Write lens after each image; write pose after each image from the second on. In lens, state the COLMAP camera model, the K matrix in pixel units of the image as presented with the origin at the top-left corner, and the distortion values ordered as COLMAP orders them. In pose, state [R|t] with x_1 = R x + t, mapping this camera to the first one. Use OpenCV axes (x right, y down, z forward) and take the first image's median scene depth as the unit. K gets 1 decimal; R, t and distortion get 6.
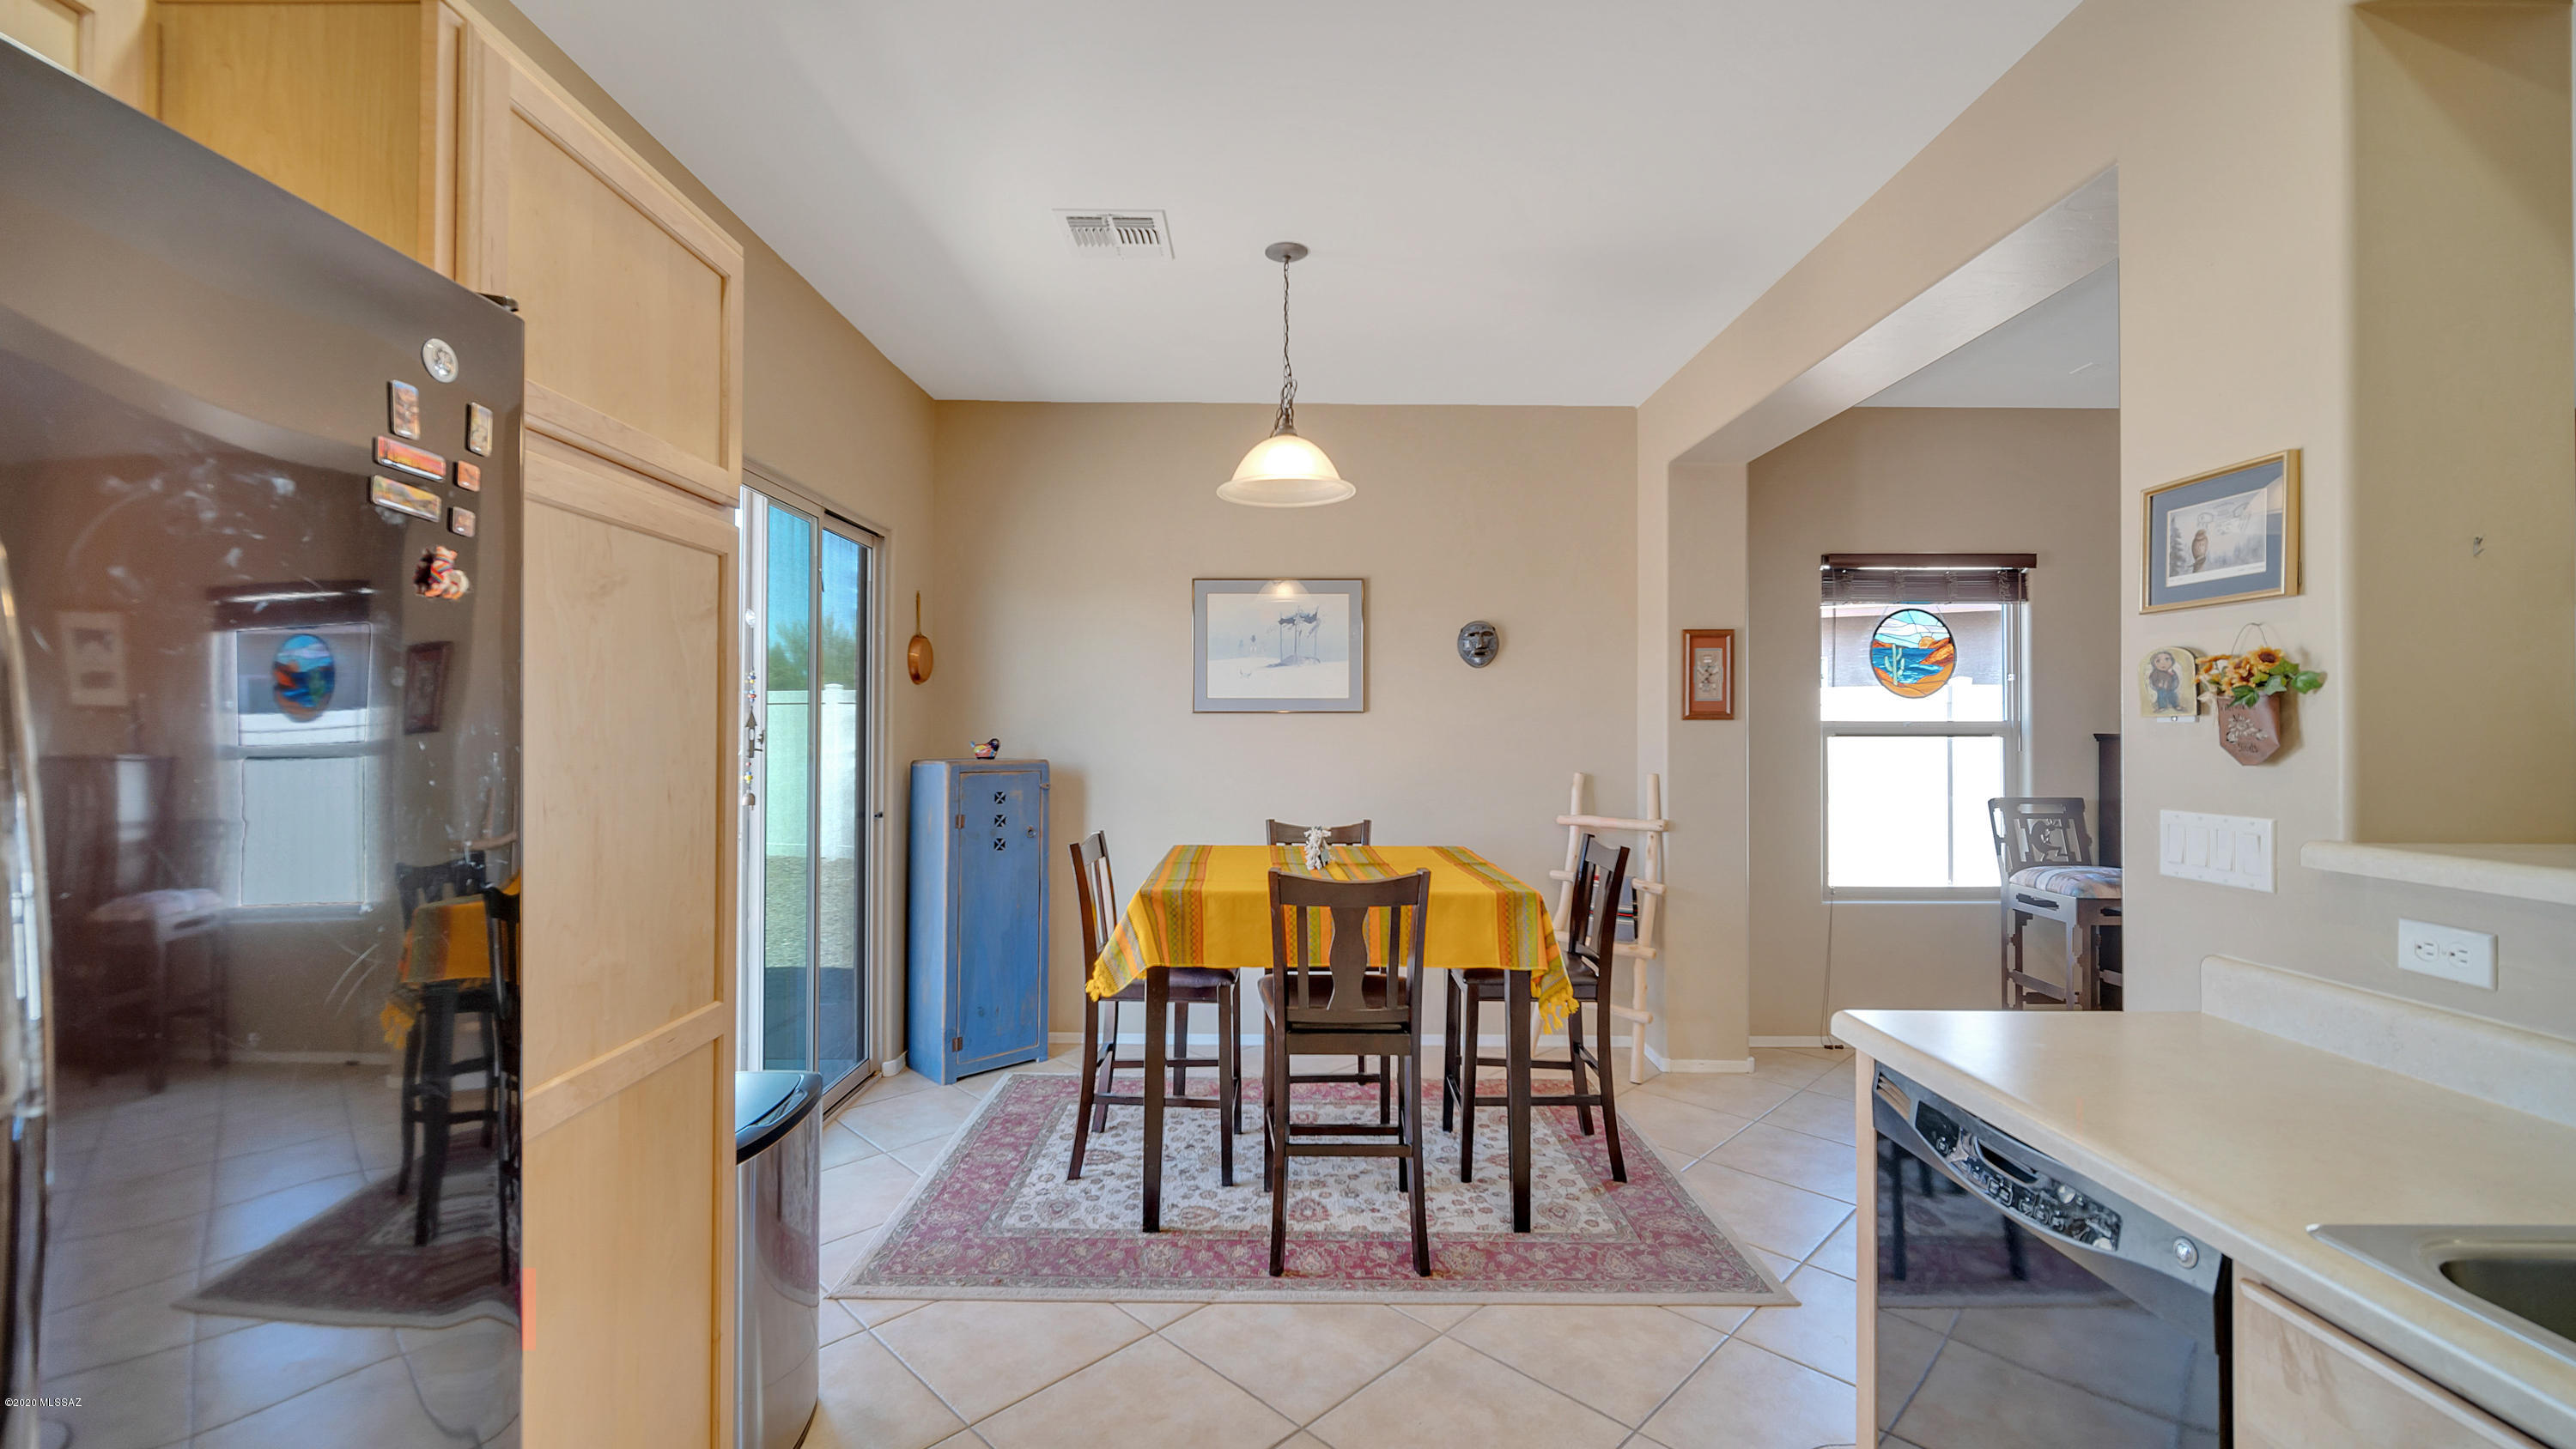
lens RADIAL K [[1044.6, 0, 1269.4], [0, 1044.6, 725.2], [0, 0, 1]] dist [-0.002498, -0.000142]
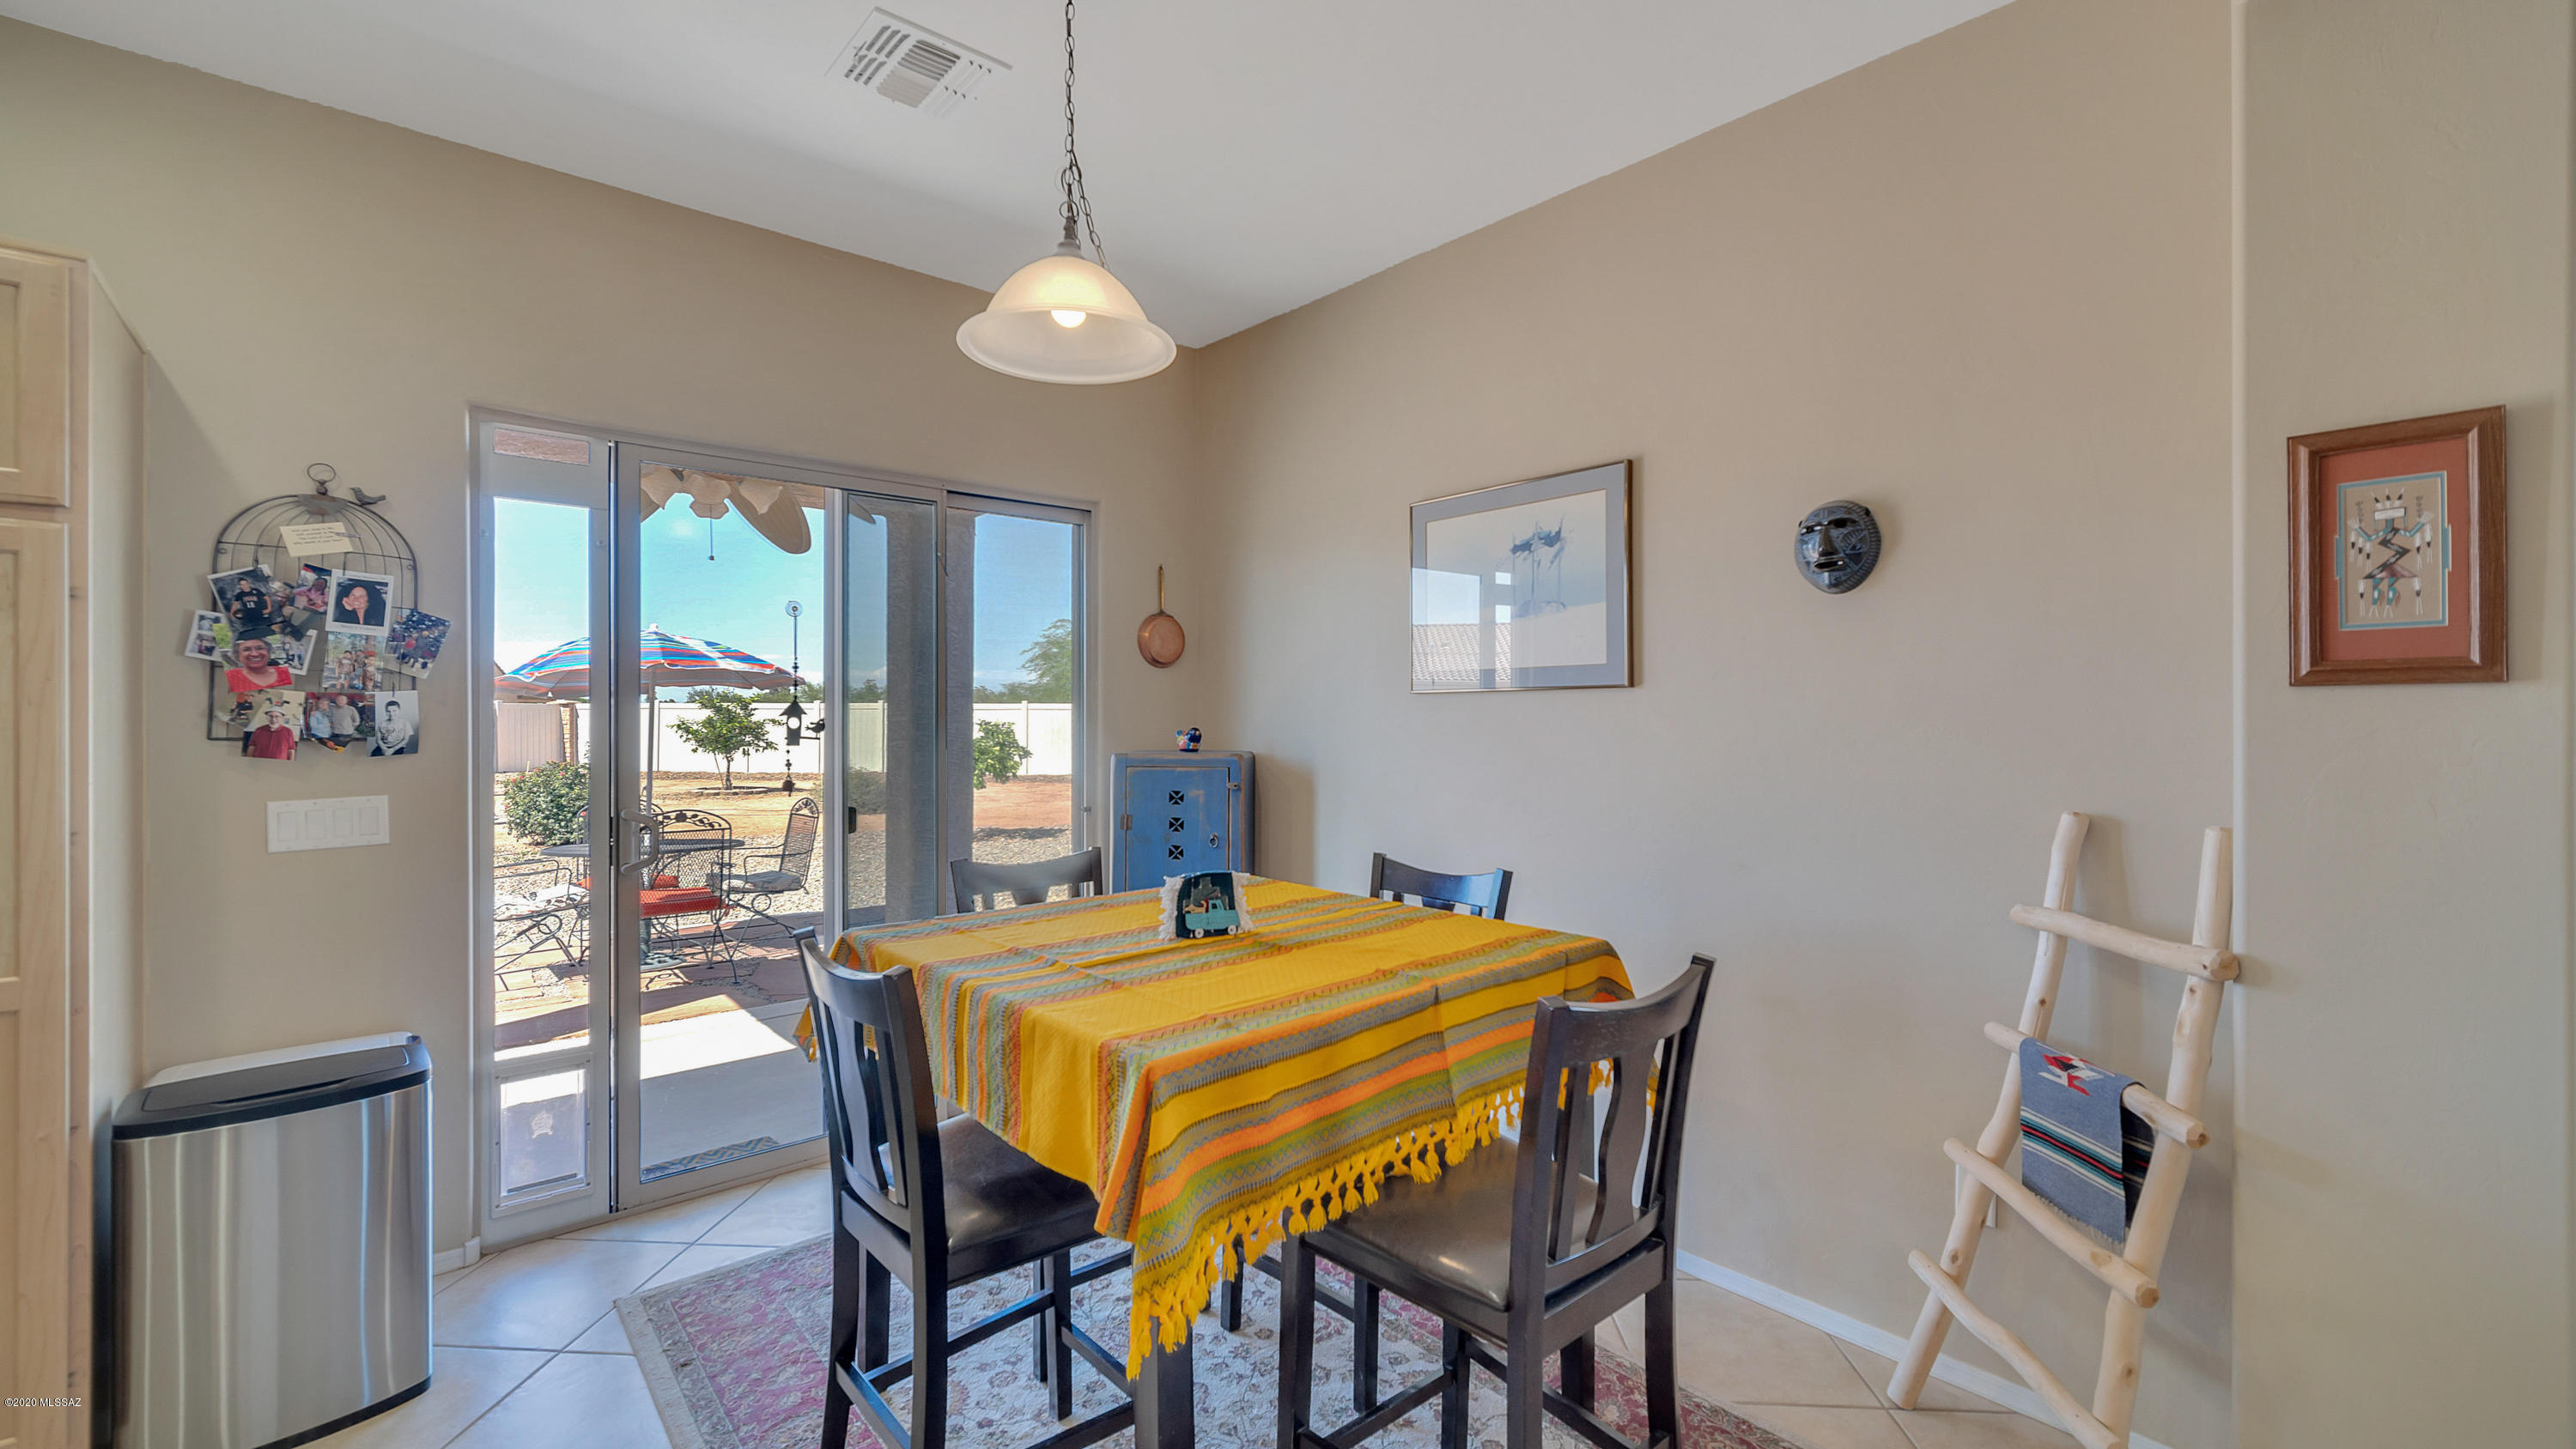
lens RADIAL K [[1044.6, 0, 1285.4], [0, 1044.6, 722.1], [0, 0, 1]] dist [-0.002498, -0.000142]
pose [[0.663748, 0.000017, -0.747957, 0.427964], [0.006668, 0.999960, 0.005940, 0.003101], [0.747927, -0.008930, 0.663721, 0.489736]]
